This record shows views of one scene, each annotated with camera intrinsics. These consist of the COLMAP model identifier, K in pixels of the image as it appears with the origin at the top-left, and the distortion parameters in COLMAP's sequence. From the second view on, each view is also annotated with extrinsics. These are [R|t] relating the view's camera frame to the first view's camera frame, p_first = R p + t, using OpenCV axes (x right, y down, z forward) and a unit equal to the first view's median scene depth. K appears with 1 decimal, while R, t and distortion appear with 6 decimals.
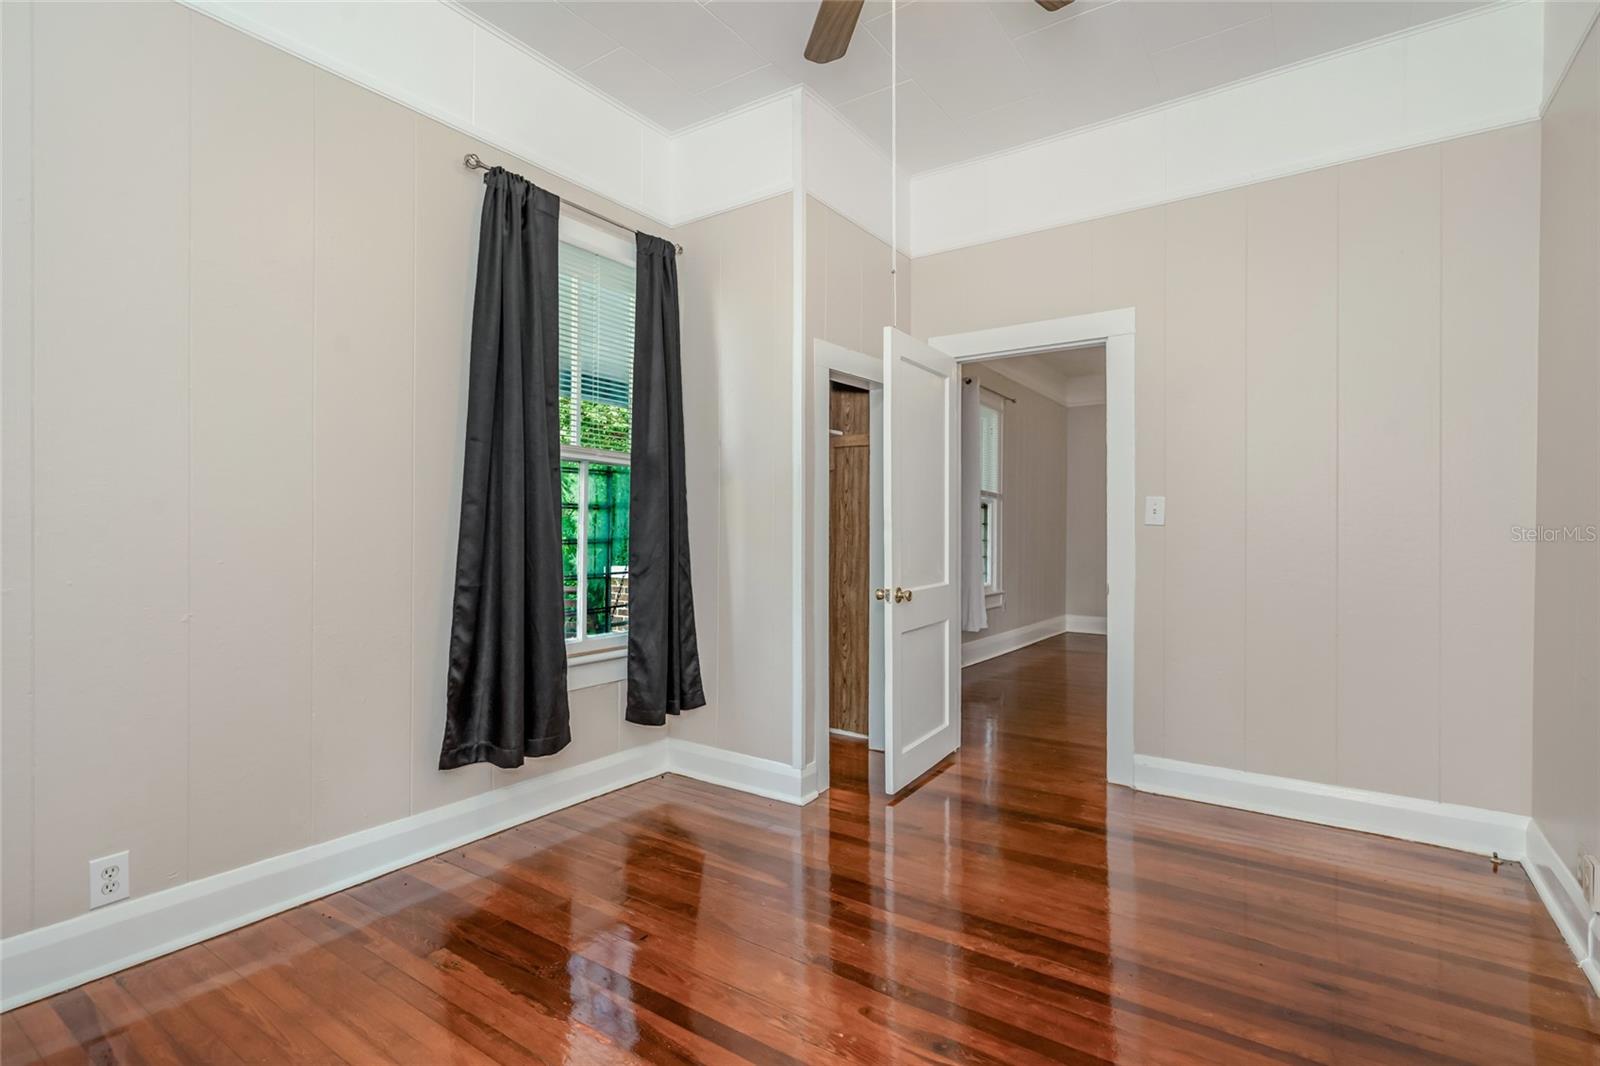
lens RADIAL K [[772.8, 0, 798.3], [0, 772.8, 533.0], [0, 0, 1]] dist [-0.000198, 0.002185]
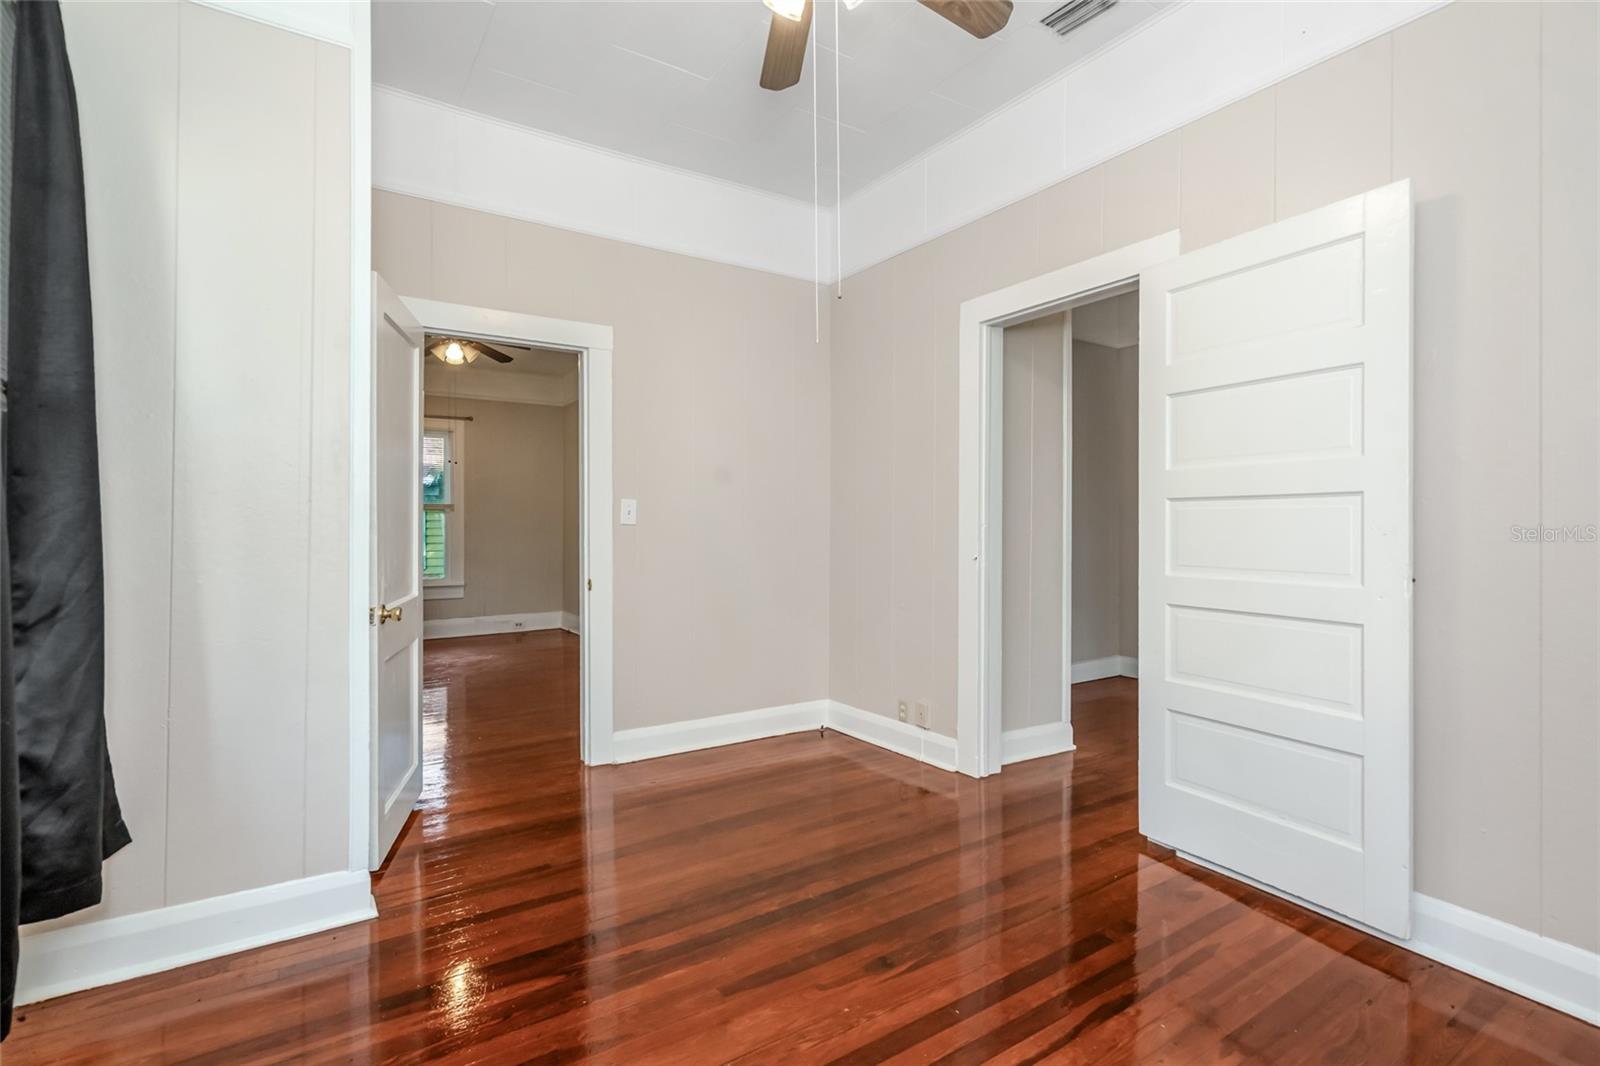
lens RADIAL K [[772.8, 0, 793.1], [0, 772.8, 534.3], [0, 0, 1]] dist [-0.000198, 0.002185]
pose [[0.367879, -0.011379, 0.929804, -0.500027], [0.013126, 0.999889, 0.007043, -0.001135], [-0.929781, 0.009614, 0.367988, 0.361434]]
